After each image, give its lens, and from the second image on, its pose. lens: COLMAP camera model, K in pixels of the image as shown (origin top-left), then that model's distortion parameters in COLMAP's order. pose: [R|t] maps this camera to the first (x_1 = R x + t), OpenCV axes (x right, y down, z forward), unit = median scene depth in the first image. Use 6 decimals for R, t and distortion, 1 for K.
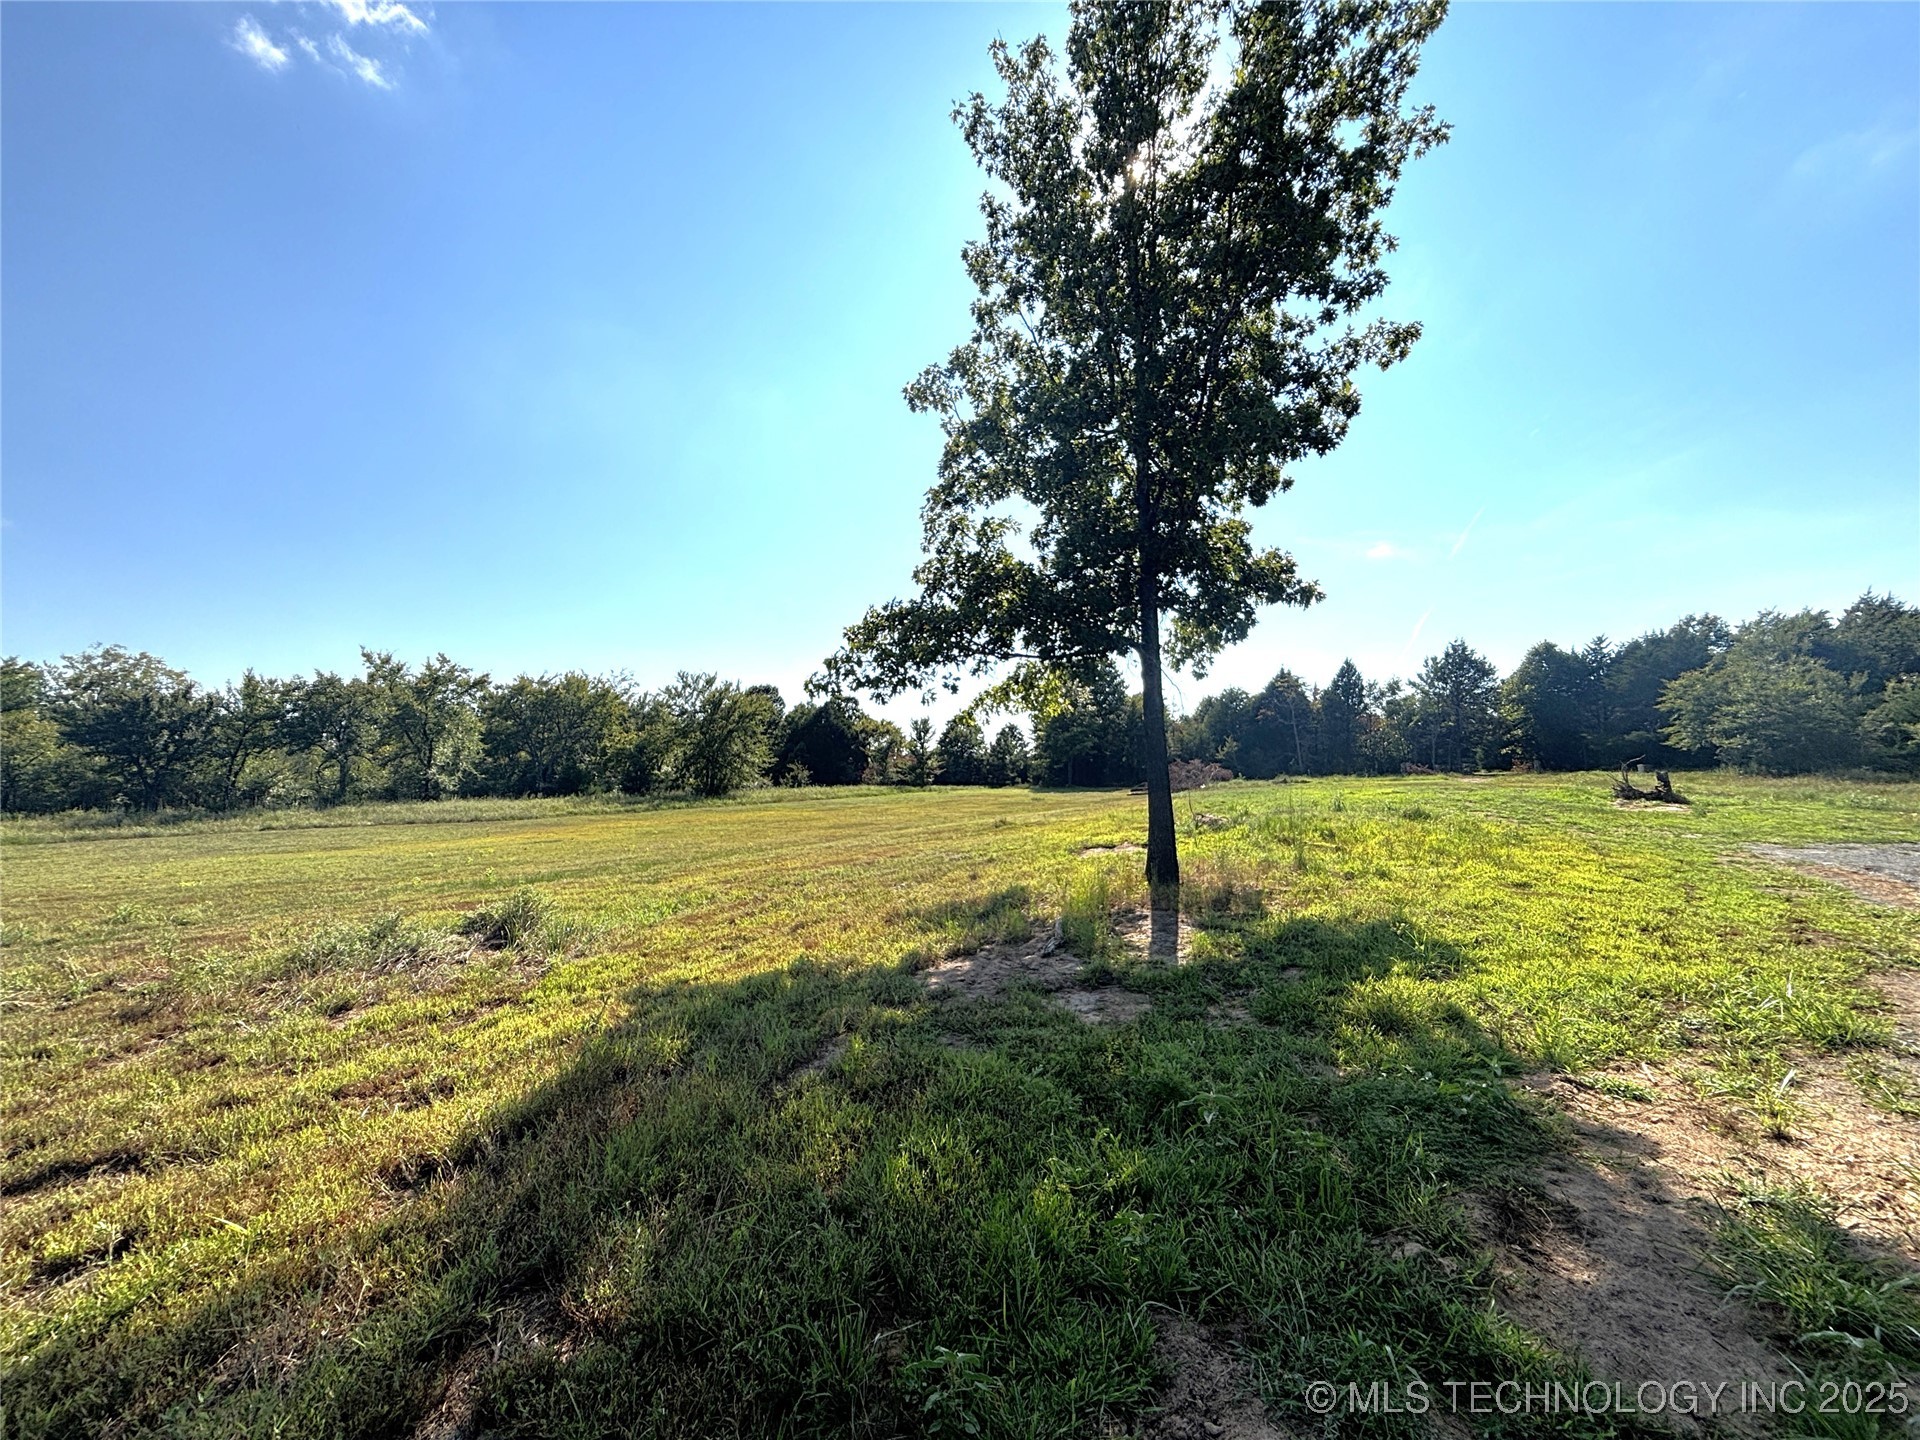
lens RADIAL K [[785.1, 0, 954.5], [0, 785.1, 727.6], [0, 0, 1]] dist [-0.013279, 0.004848]
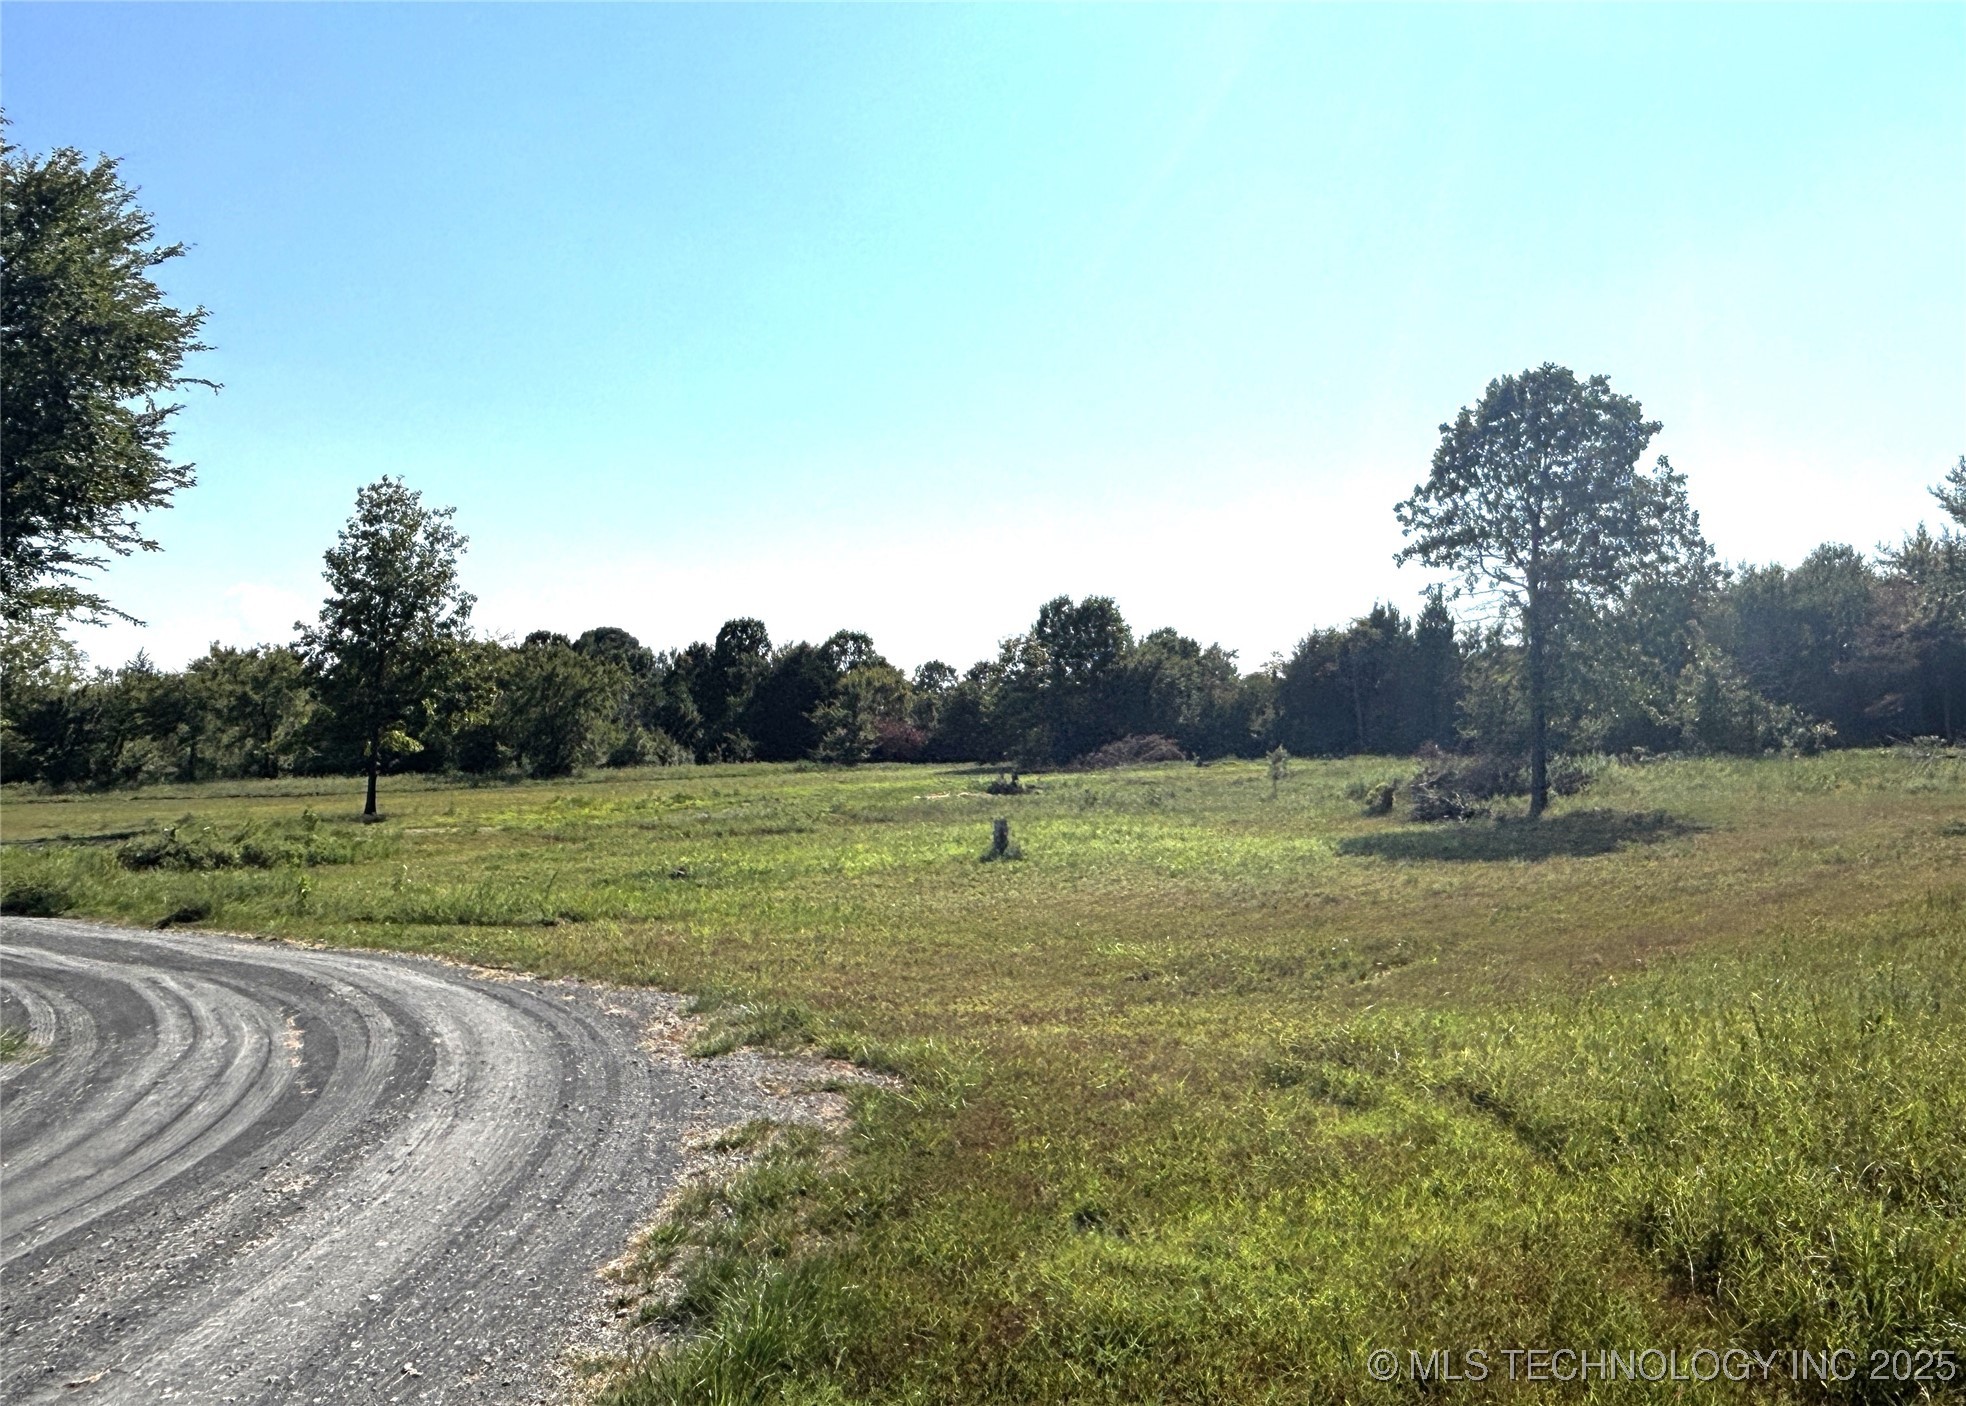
lens RADIAL K [[1609.2, 0, 1121.6], [0, 1609.2, 581.9], [0, 0, 1]] dist [0.003137, -0.040890]
pose [[0.982641, -0.010219, -0.185234, 0.957767], [0.005290, 0.999619, -0.027085, -0.118122], [0.185440, 0.025635, 0.982321, -1.033633]]
